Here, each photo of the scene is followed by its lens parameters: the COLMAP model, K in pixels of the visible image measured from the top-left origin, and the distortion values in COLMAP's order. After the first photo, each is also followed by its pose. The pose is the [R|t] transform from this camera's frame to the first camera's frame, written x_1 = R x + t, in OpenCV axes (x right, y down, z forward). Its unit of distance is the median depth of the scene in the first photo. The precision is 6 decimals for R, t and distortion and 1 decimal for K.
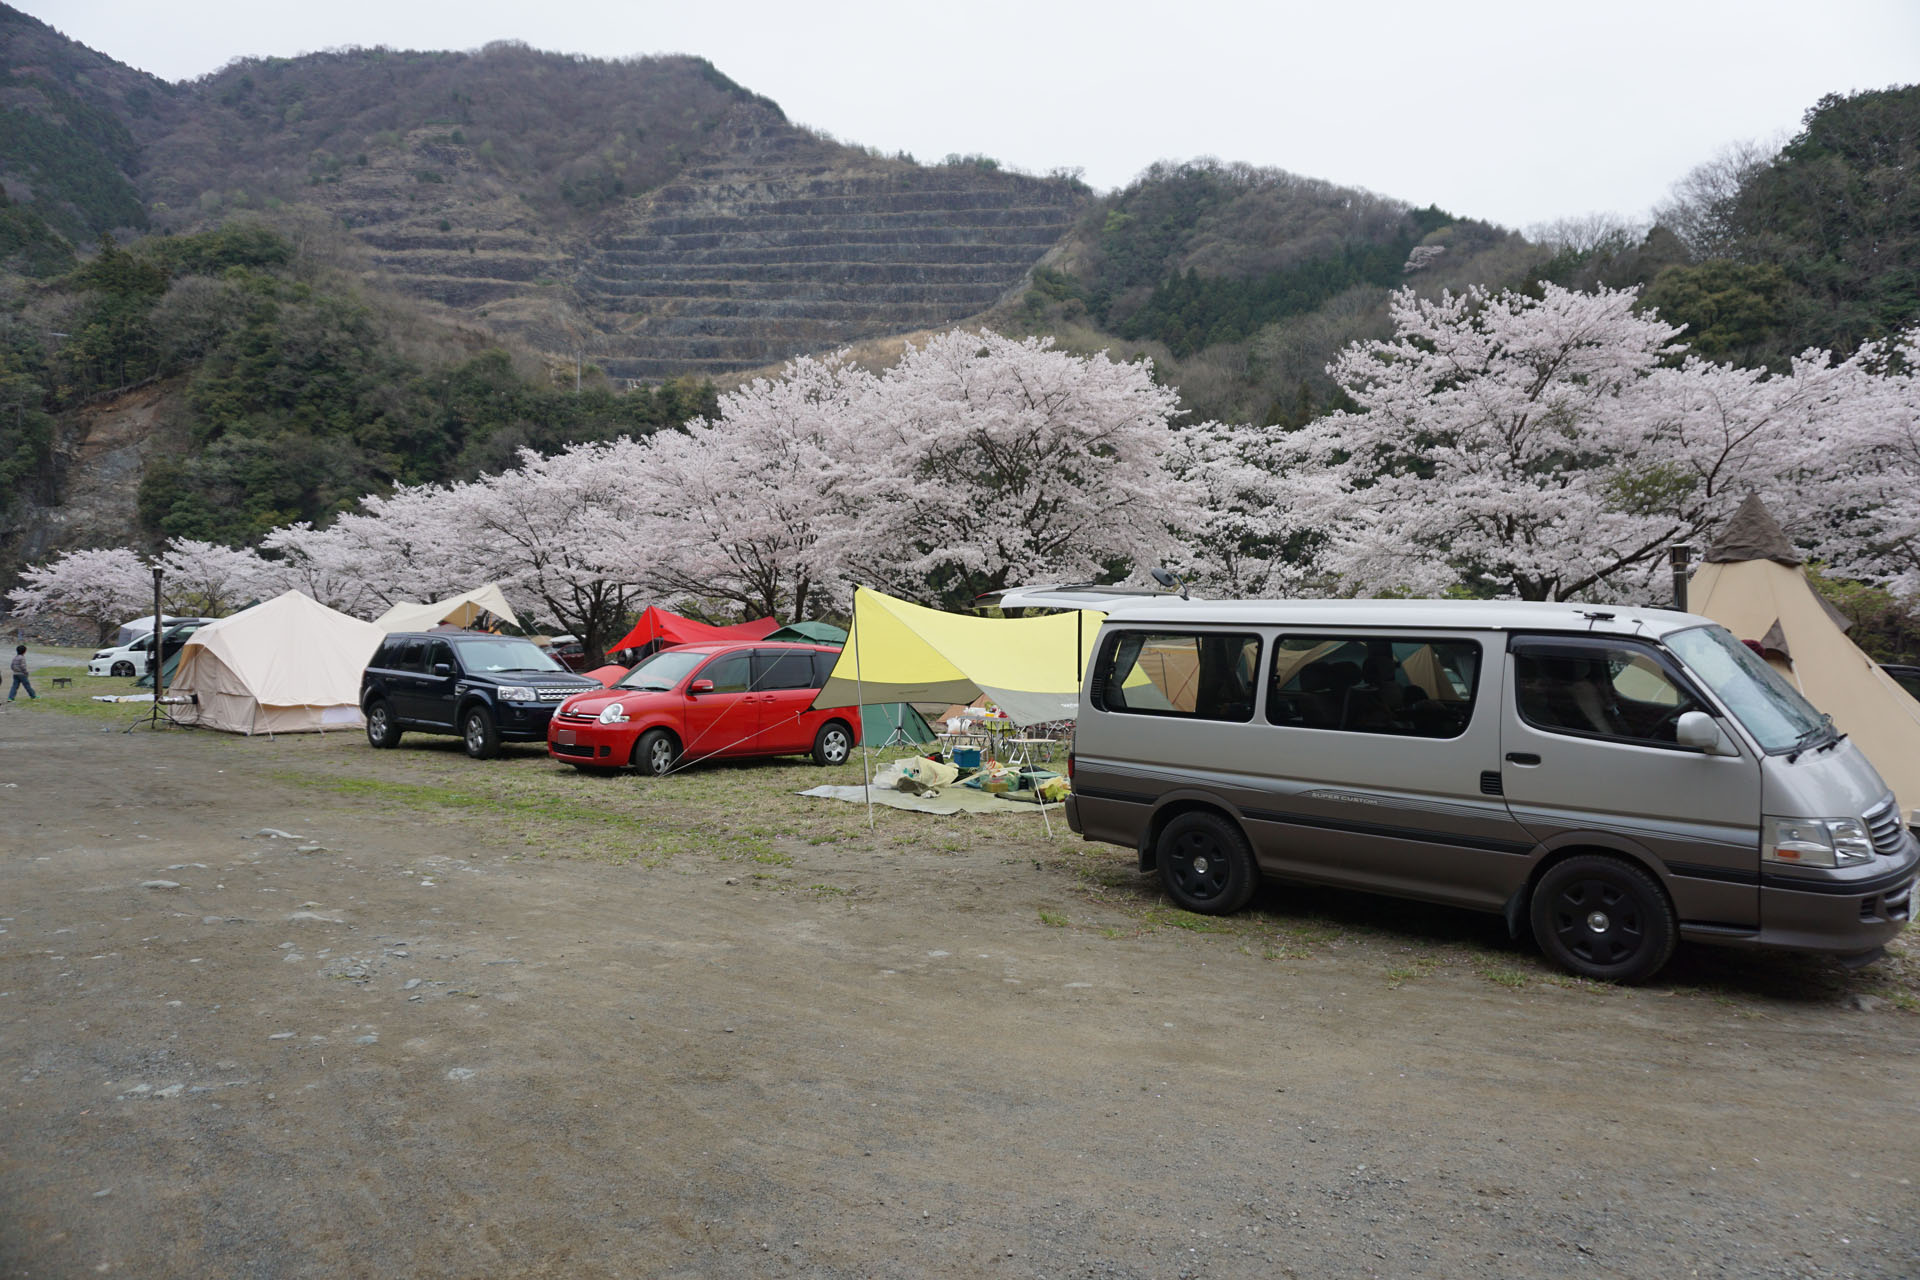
lens RADIAL K [[1307.9, 0, 972.7], [0, 1307.9, 633.0], [0, 0, 1]] dist [-0.050230, 0.027480]
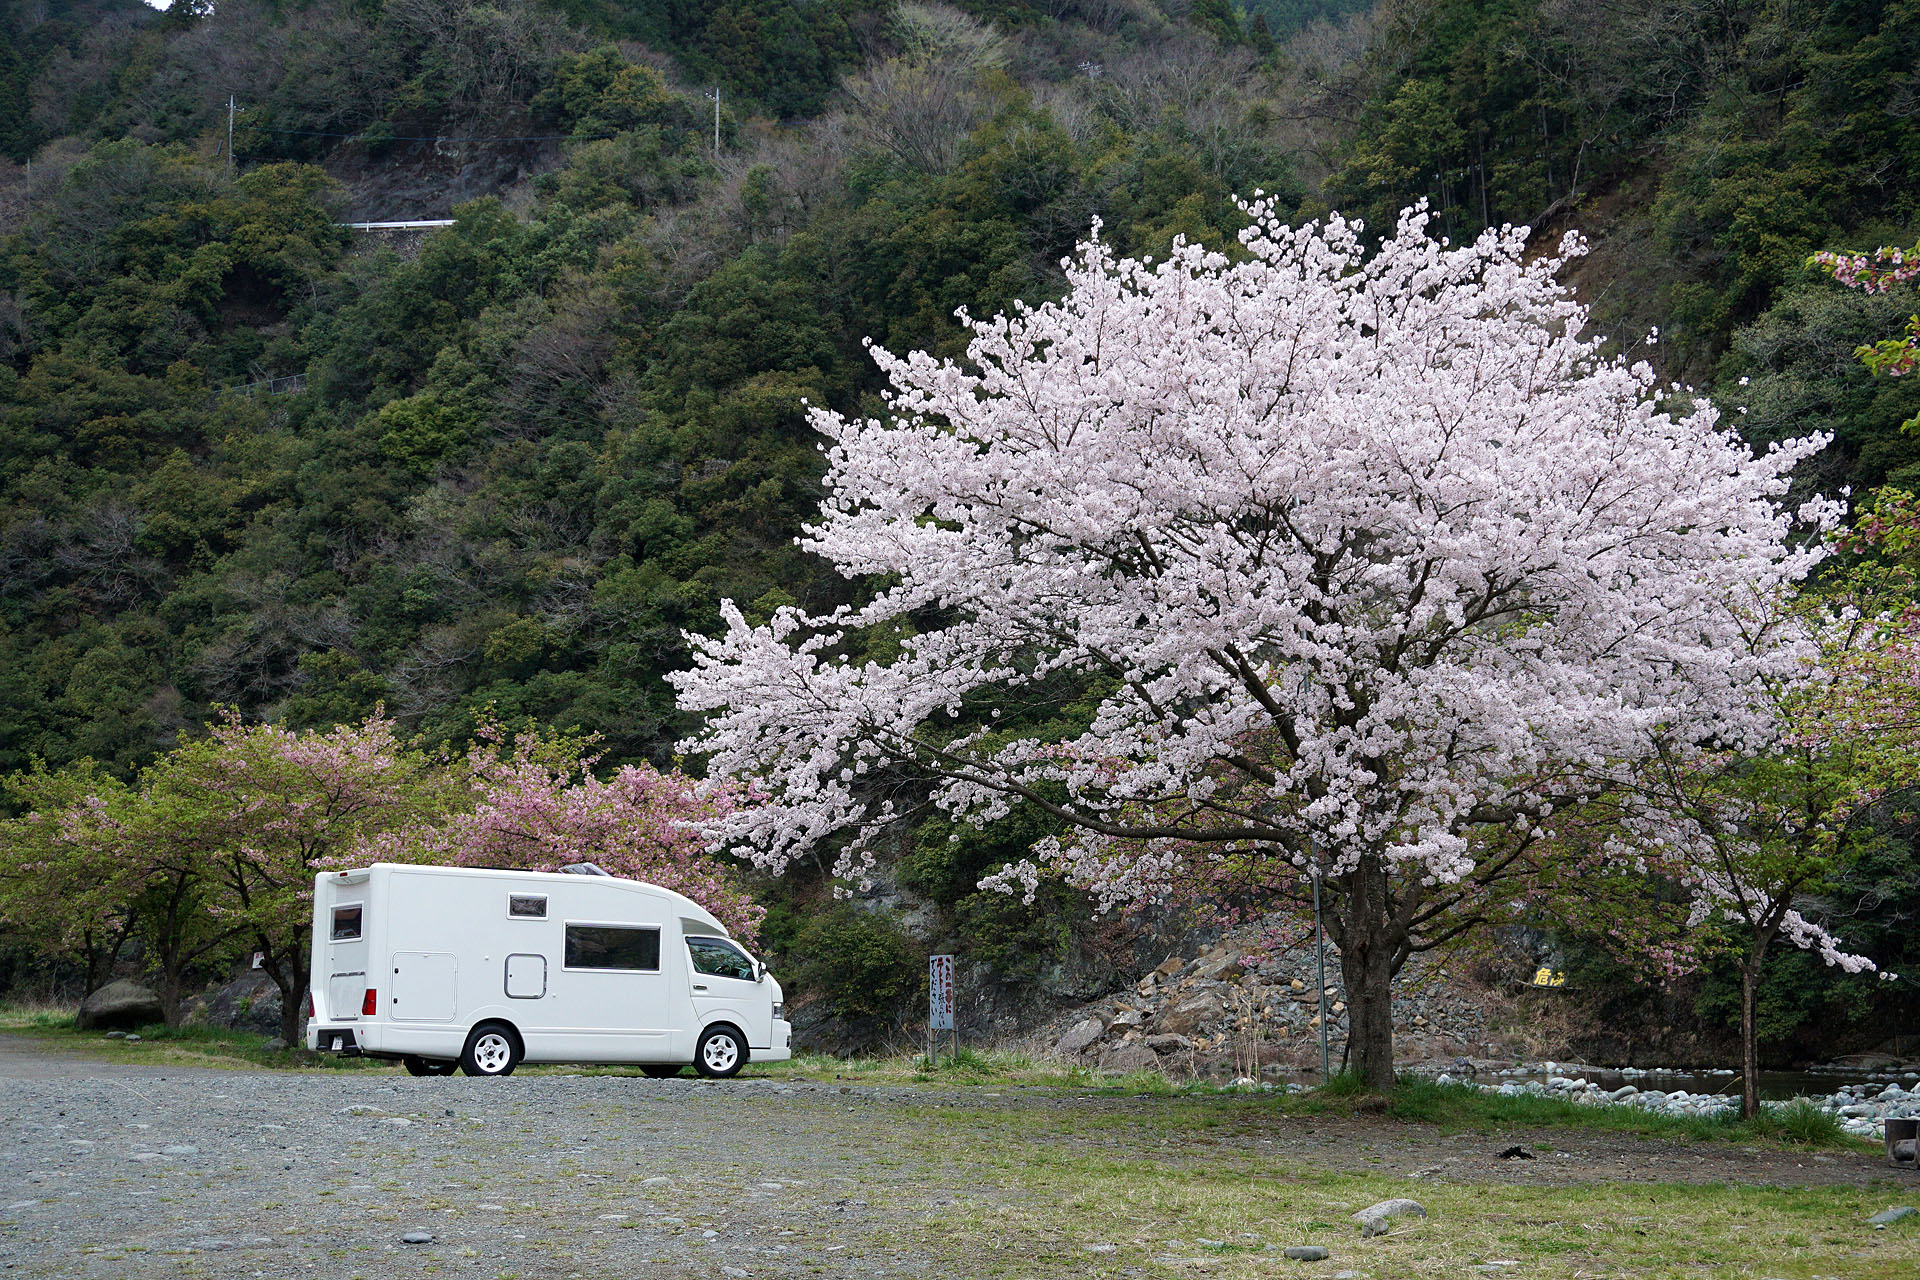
lens RADIAL K [[2335.4, 0, 967.0], [0, 2335.4, 640.4], [0, 0, 1]] dist [0.018057, 0.000000]
pose [[0.684777, -0.104013, -0.721292, -0.310978], [0.017976, 0.991872, -0.125966, -0.003747], [0.728531, 0.073293, 0.681081, 0.470724]]
